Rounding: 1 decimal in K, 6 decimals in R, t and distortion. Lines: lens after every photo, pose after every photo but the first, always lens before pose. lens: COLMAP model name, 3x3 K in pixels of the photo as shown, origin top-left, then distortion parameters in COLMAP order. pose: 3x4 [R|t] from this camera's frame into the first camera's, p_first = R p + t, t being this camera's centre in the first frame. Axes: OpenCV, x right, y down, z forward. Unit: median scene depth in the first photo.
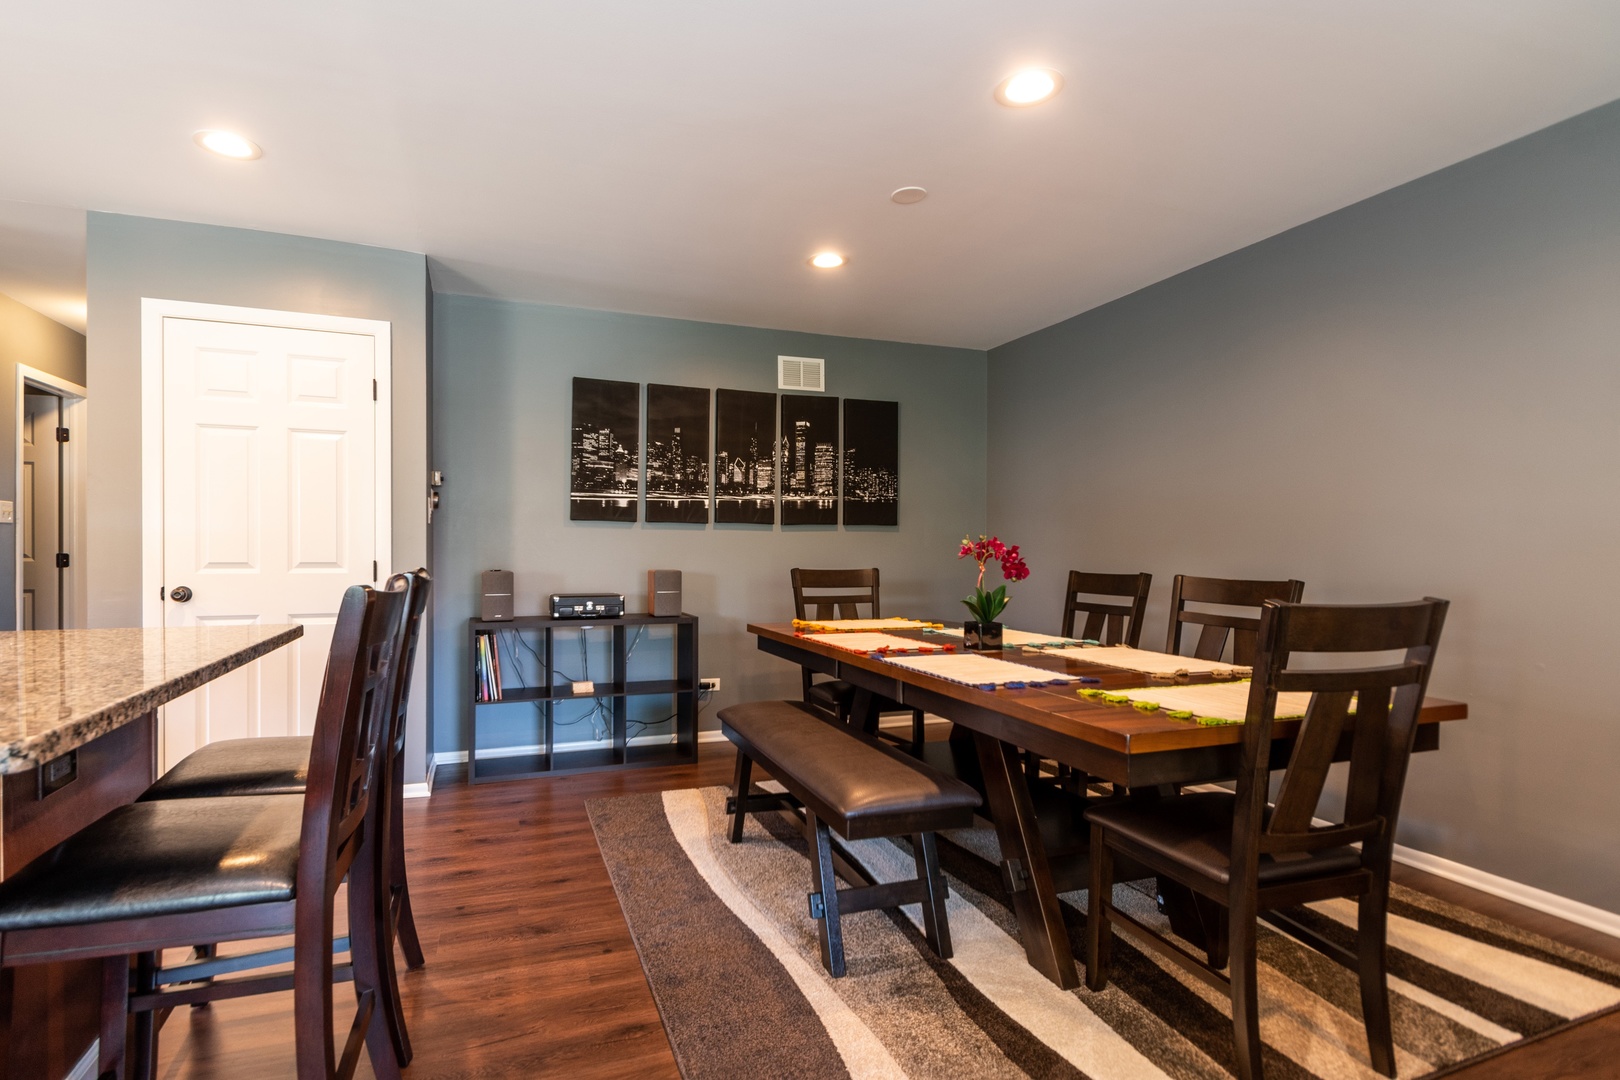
lens RADIAL K [[789.5, 0, 810.0], [0, 789.5, 540.0], [0, 0, 1]] dist [0.000365, 0.000121]
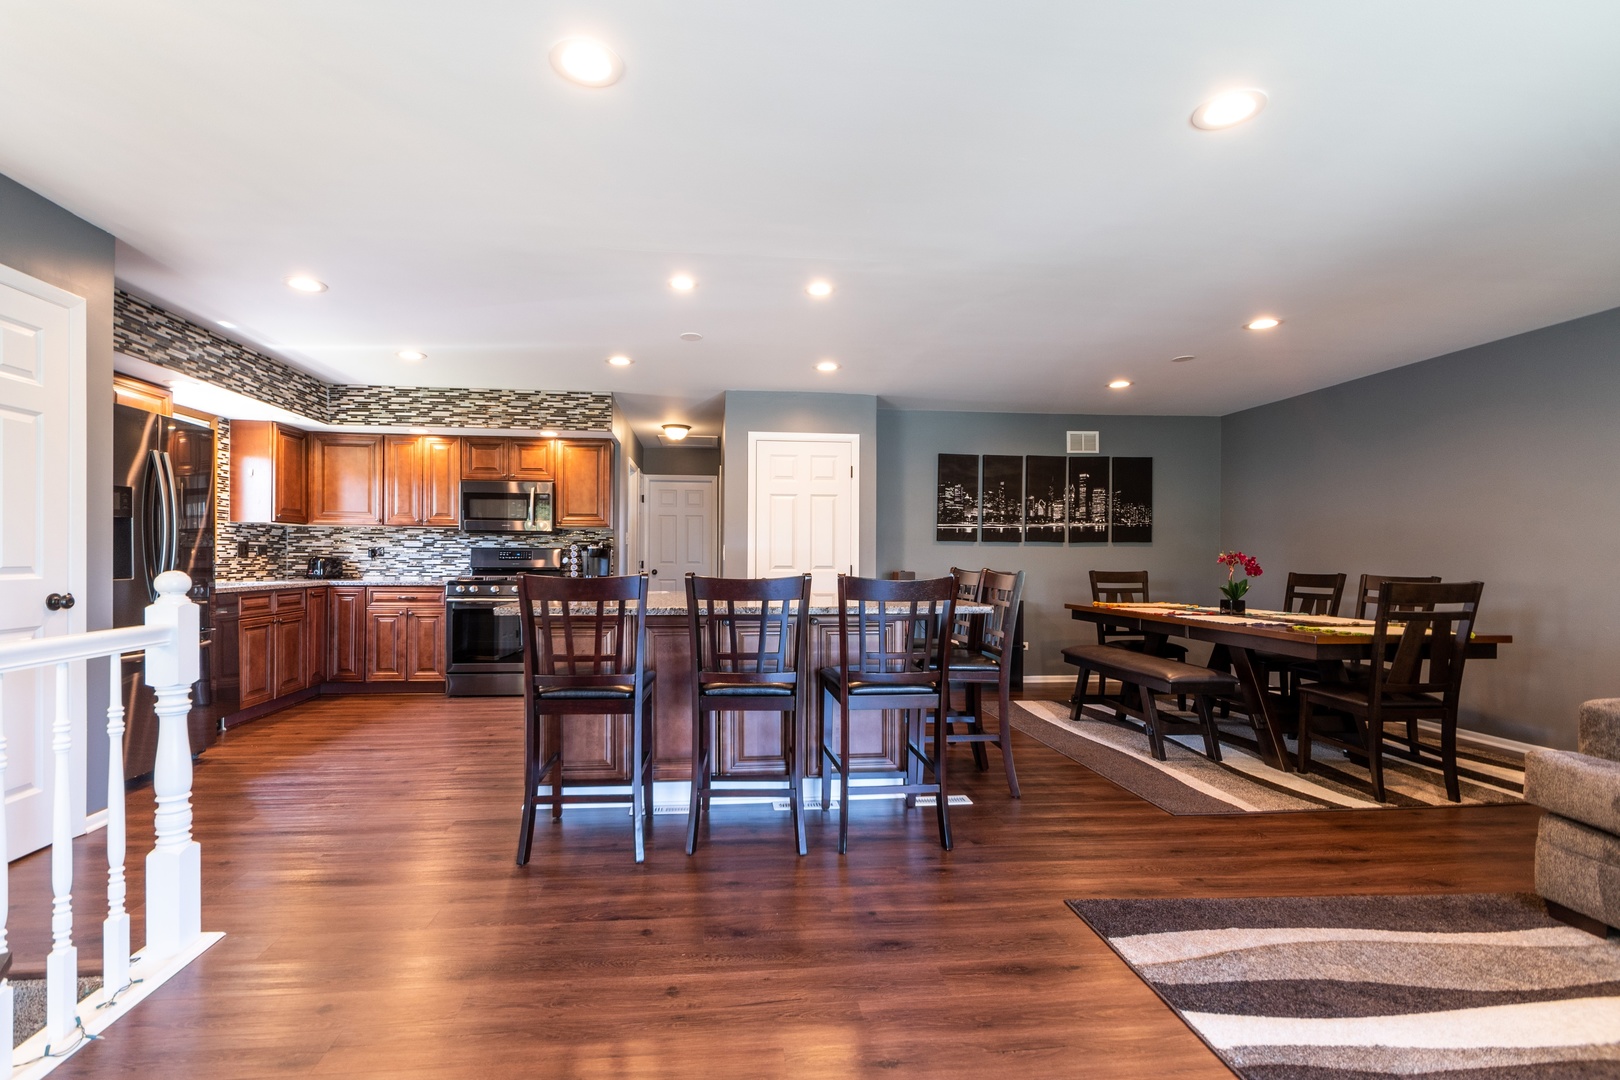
lens RADIAL K [[710.7, 0, 800.9], [0, 710.7, 547.7], [0, 0, 1]] dist [0.016654, -0.016236]
pose [[0.959457, -0.003231, -0.281836, -0.157872], [0.002160, 0.999989, -0.004109, -0.005335], [0.281846, 0.003333, 0.959454, -0.495300]]
